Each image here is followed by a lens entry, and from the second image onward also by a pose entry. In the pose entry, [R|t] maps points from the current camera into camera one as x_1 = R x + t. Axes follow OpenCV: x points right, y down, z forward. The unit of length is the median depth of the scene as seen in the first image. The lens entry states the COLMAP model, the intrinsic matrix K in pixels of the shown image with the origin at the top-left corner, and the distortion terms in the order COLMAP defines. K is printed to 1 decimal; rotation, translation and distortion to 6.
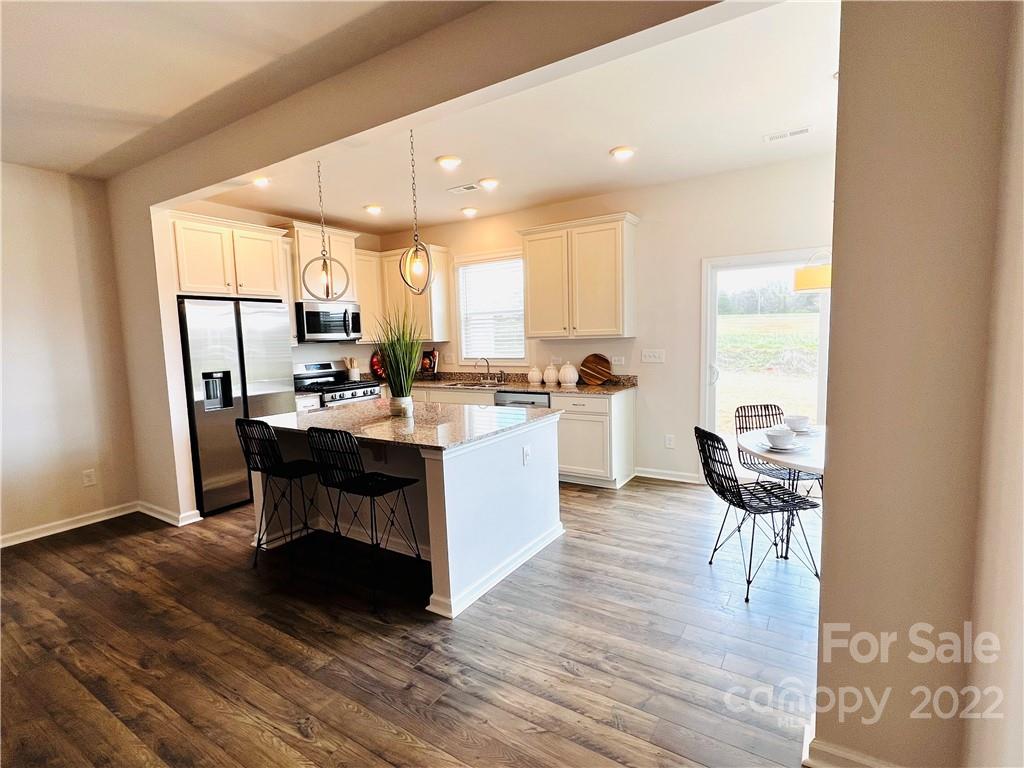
lens RADIAL K [[499.4, 0, 506.6], [0, 499.4, 387.1], [0, 0, 1]] dist [-0.006072, 0.000160]
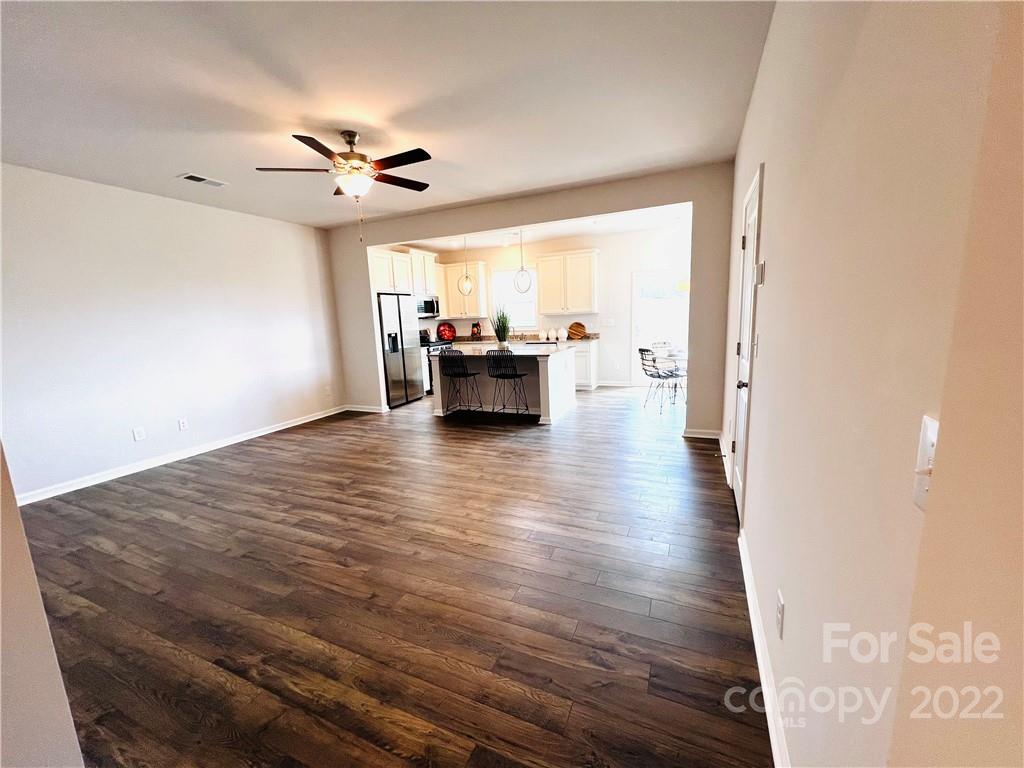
lens RADIAL K [[416.1, 0, 514.7], [0, 416.1, 384.4], [0, 0, 1]] dist [0.002641, 0.000084]
pose [[0.986535, -0.040867, 0.158363, -0.305413], [0.032029, 0.997805, 0.057964, 0.067604], [-0.160384, -0.052112, 0.985678, -0.507520]]
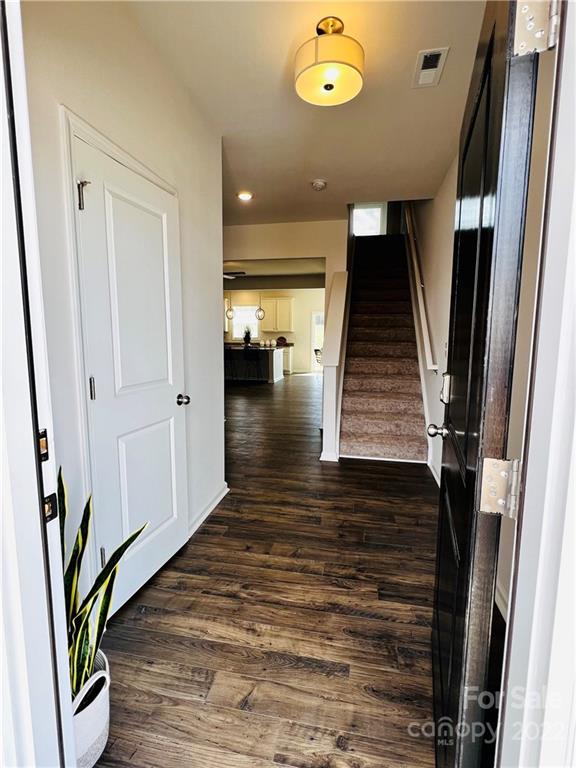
lens RADIAL K [[384.2, 0, 289.1], [0, 384.2, 382.1], [0, 0, 1]] dist [0.000191, 0.000039]
pose [[0.929989, -0.020369, 0.367022, -0.718983], [0.012361, 0.999632, 0.024156, 0.175104], [-0.367379, -0.017928, 0.929898, -1.400446]]
